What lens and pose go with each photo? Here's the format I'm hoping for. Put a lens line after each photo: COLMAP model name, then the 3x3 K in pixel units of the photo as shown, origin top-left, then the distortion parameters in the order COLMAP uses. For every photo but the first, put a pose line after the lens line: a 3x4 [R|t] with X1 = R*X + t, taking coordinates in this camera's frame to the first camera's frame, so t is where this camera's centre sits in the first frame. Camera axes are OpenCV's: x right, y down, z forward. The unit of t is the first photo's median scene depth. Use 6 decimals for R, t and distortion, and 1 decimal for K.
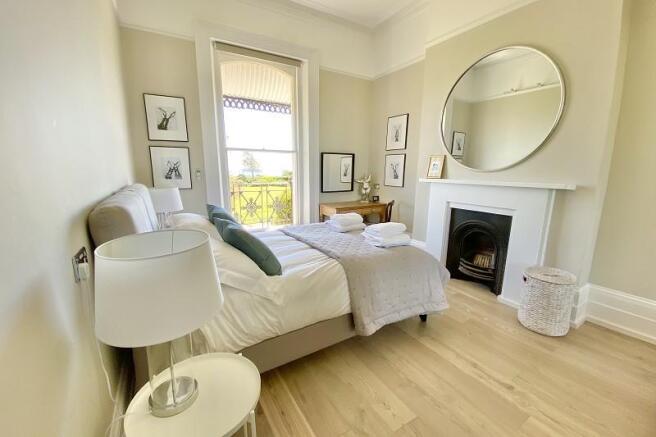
lens RADIAL K [[264.0, 0, 325.1], [0, 264.0, 219.2], [0, 0, 1]] dist [0.003029, -0.013322]
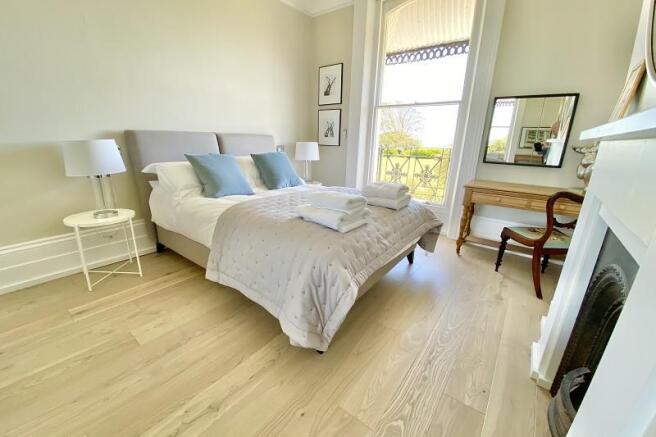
lens RADIAL K [[264.0, 0, 325.1], [0, 264.0, 219.2], [0, 0, 1]] dist [0.003029, -0.013322]
pose [[0.360021, 0.267521, -0.893766, 0.625673], [-0.194168, 0.958514, 0.208687, -0.037916], [0.912515, 0.098409, 0.397029, 0.534473]]
